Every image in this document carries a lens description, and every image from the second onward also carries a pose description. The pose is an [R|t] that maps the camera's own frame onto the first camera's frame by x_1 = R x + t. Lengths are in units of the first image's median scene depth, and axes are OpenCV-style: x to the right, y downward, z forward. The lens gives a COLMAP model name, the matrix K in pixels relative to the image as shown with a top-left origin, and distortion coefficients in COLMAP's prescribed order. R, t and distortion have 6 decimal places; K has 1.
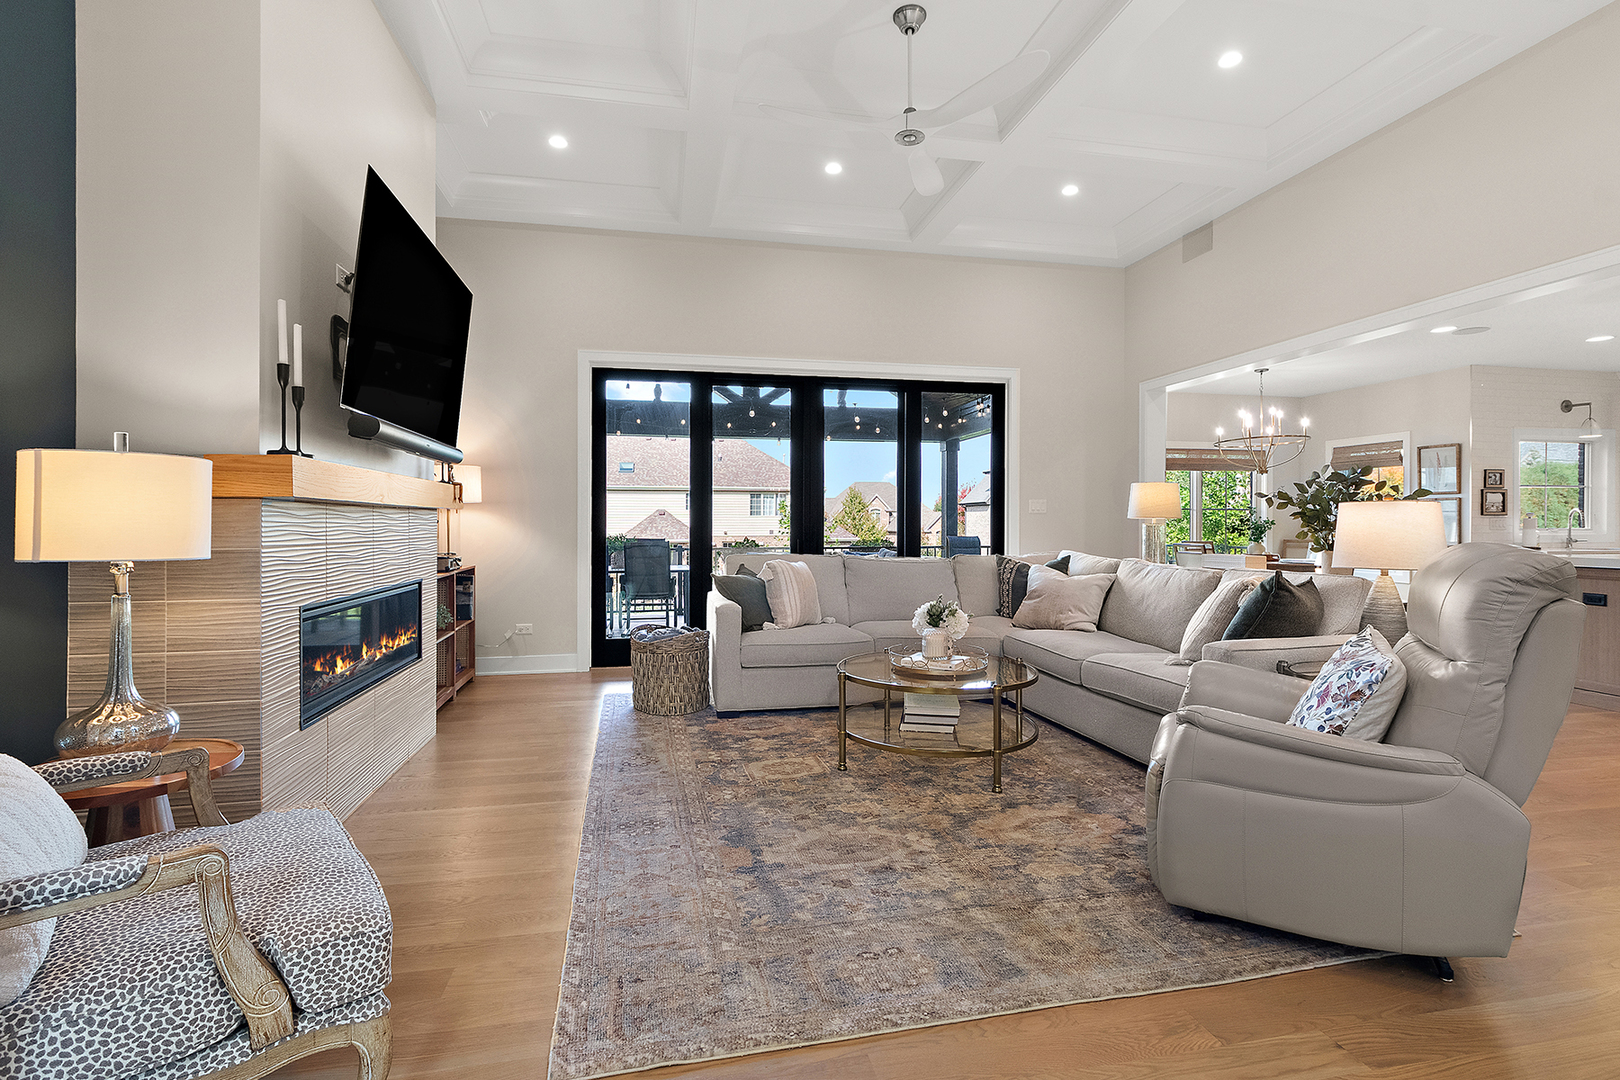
lens RADIAL K [[731.1, 0, 812.5], [0, 731.1, 528.1], [0, 0, 1]] dist [-0.004100, 0.000528]
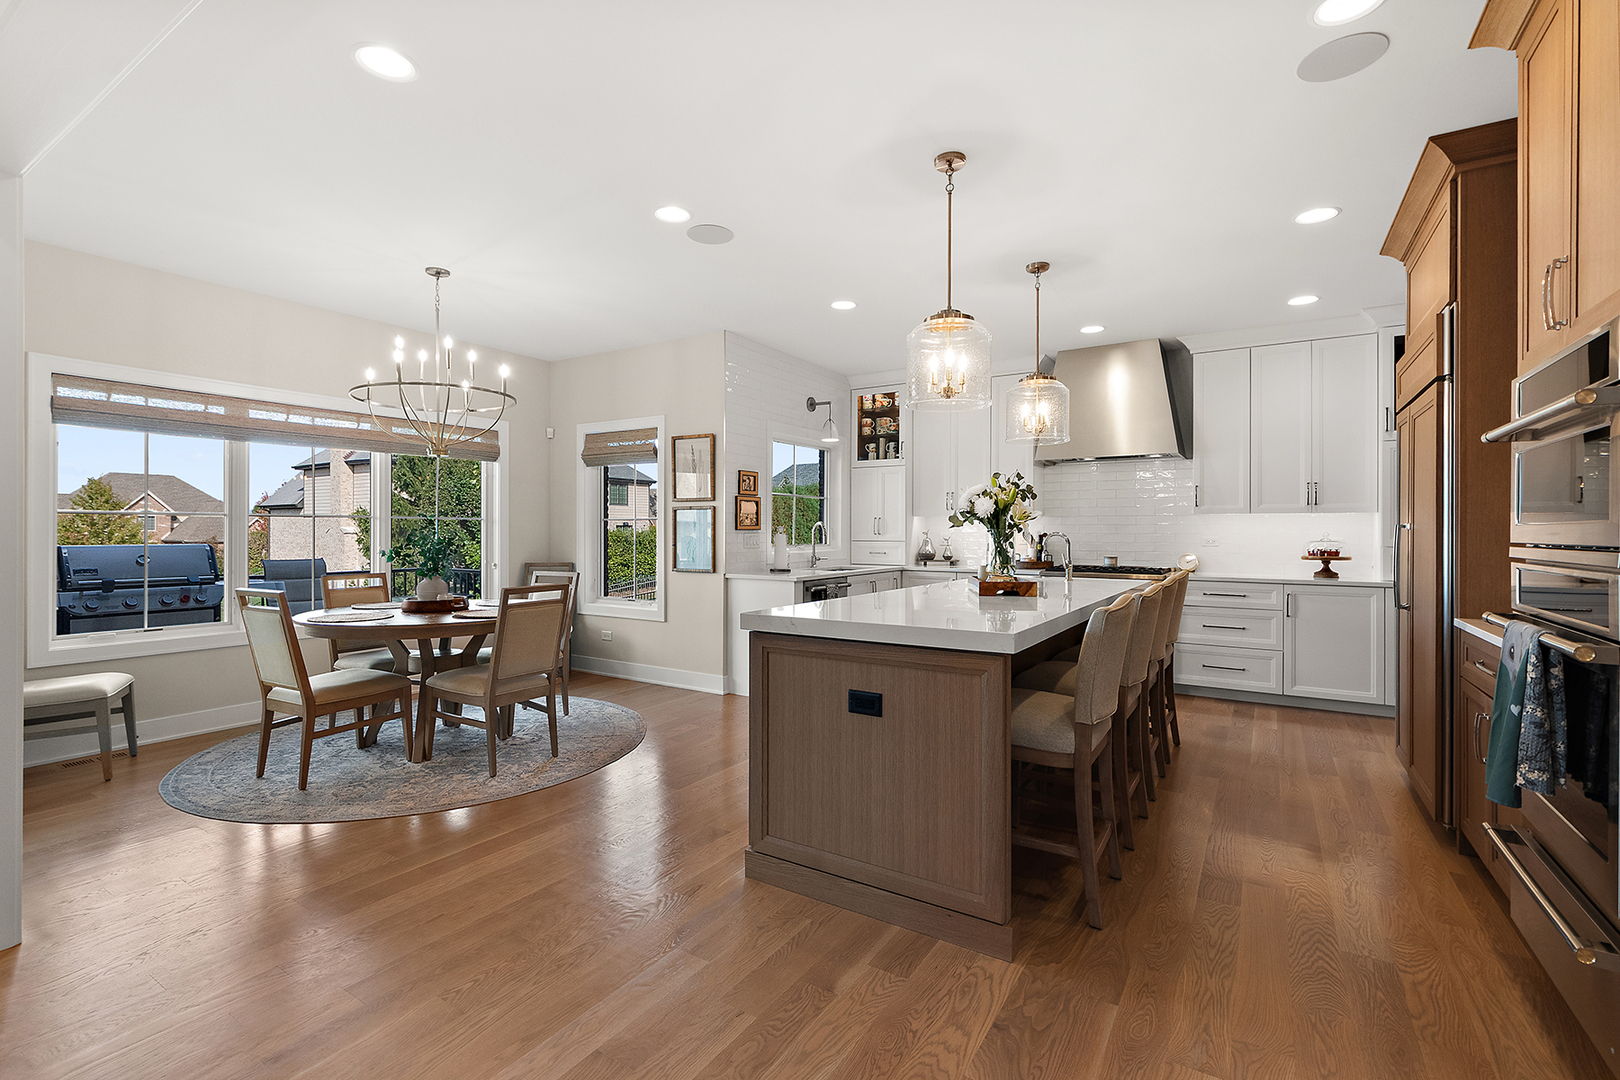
lens RADIAL K [[731.1, 0, 808.8], [0, 731.1, 534.1], [0, 0, 1]] dist [-0.004100, 0.000528]
pose [[0.689854, -0.003452, 0.723940, 0.406465], [0.004020, 0.999991, 0.000938, -0.013161], [-0.723937, 0.002263, 0.689862, 0.405733]]
